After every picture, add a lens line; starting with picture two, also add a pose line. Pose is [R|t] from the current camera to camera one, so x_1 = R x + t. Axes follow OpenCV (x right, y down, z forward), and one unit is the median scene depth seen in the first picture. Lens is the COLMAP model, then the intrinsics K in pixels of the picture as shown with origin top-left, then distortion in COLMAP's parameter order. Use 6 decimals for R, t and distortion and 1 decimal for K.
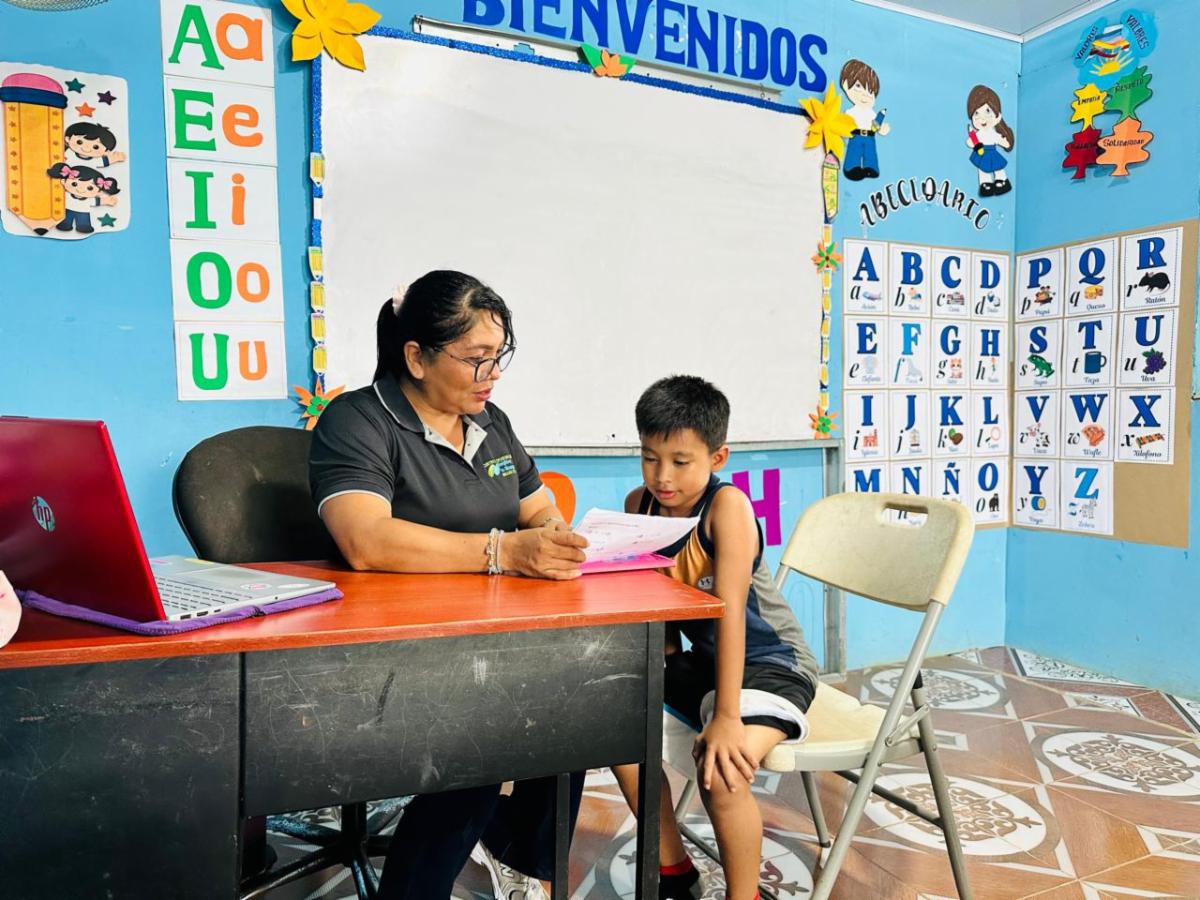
lens RADIAL K [[818.4, 0, 609.8], [0, 818.4, 448.0], [0, 0, 1]] dist [0.064174, -0.064852]
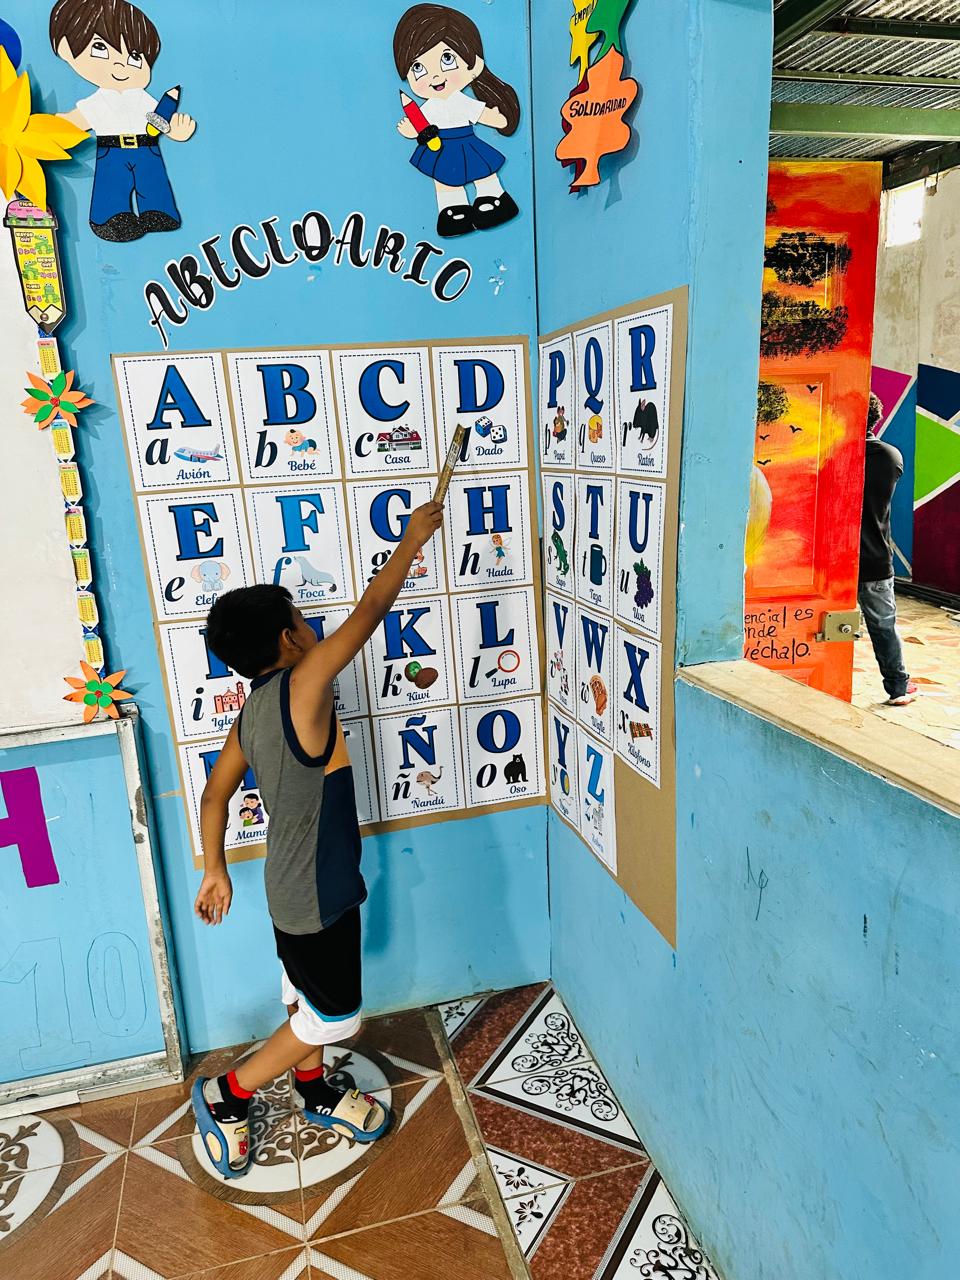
lens RADIAL K [[872.9, 0, 470.2], [0, 872.9, 646.5], [0, 0, 1]] dist [0.064174, -0.064852]
pose [[0.980419, -0.003079, -0.196897, 0.594619], [0.041375, 0.980779, 0.190686, -0.156860], [0.192526, -0.195099, 0.961702, 0.418008]]
